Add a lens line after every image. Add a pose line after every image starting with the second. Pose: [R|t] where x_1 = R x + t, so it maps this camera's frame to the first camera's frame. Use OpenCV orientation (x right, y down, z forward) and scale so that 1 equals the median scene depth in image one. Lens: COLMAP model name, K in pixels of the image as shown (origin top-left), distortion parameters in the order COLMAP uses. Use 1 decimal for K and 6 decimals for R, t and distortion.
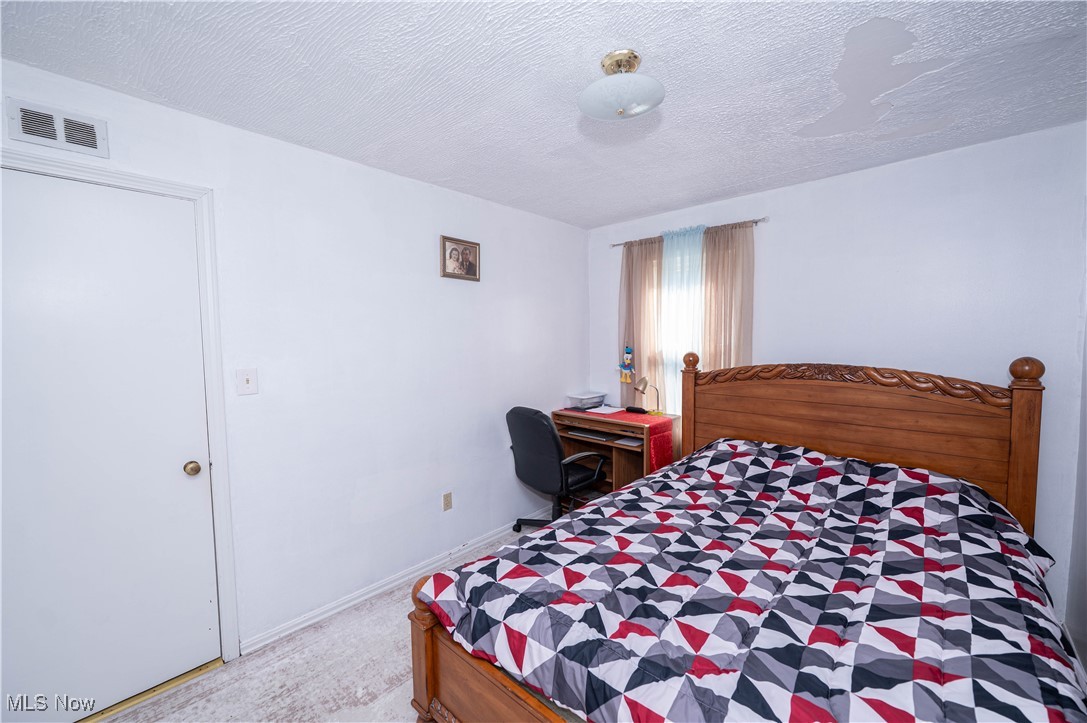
lens RADIAL K [[435.0, 0, 540.2], [0, 435.0, 360.8], [0, 0, 1]] dist [-0.001885, 0.000037]
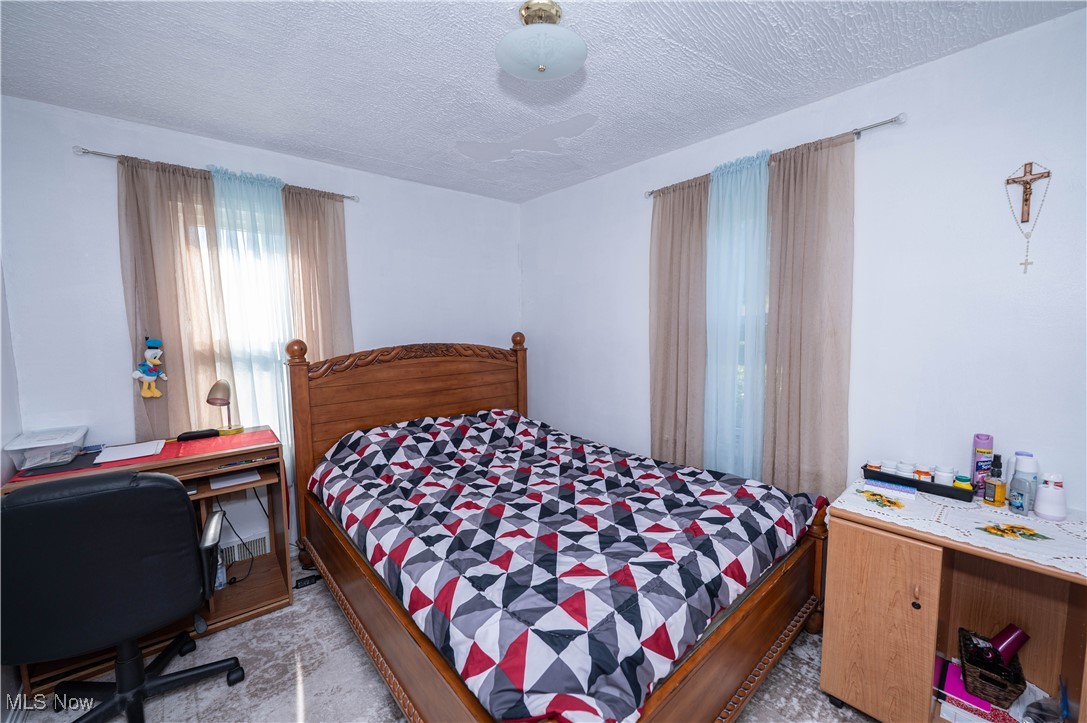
lens RADIAL K [[435.0, 0, 540.8], [0, 435.0, 364.2], [0, 0, 1]] dist [-0.001885, 0.000037]
pose [[0.093351, -0.091889, 0.991384, -0.486850], [0.062273, 0.994321, 0.086298, -0.019482], [-0.993684, 0.053680, 0.098543, 0.577628]]
